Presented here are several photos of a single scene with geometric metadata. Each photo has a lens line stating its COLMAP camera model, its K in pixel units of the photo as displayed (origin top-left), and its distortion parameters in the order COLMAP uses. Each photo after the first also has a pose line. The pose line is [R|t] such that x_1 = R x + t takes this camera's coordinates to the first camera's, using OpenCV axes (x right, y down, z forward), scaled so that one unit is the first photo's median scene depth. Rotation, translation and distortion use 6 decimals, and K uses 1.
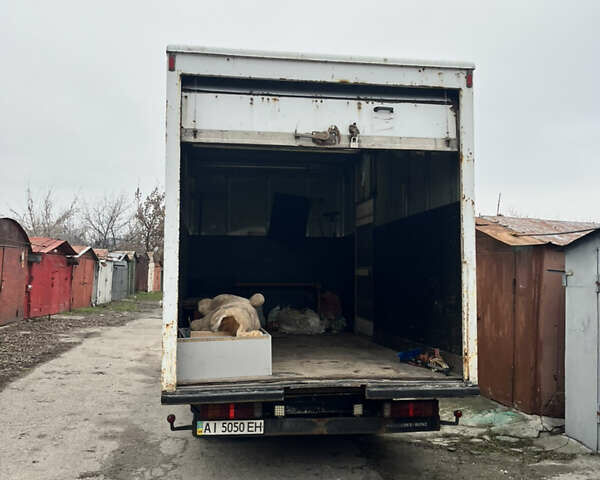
lens RADIAL K [[600.7, 0, 300.0], [0, 600.7, 240.0], [0, 0, 1]] dist [0.077042, -0.124565]
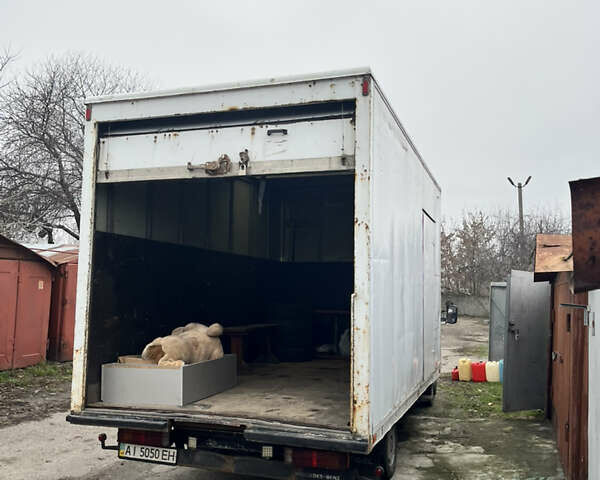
lens RADIAL K [[600.7, 0, 300.0], [0, 600.7, 240.0], [0, 0, 1]] dist [0.077042, -0.124565]
pose [[0.885024, -0.031588, -0.464472, 0.611503], [0.017106, 0.999228, -0.035361, -0.014007], [0.465231, 0.023350, 0.884881, 0.191286]]
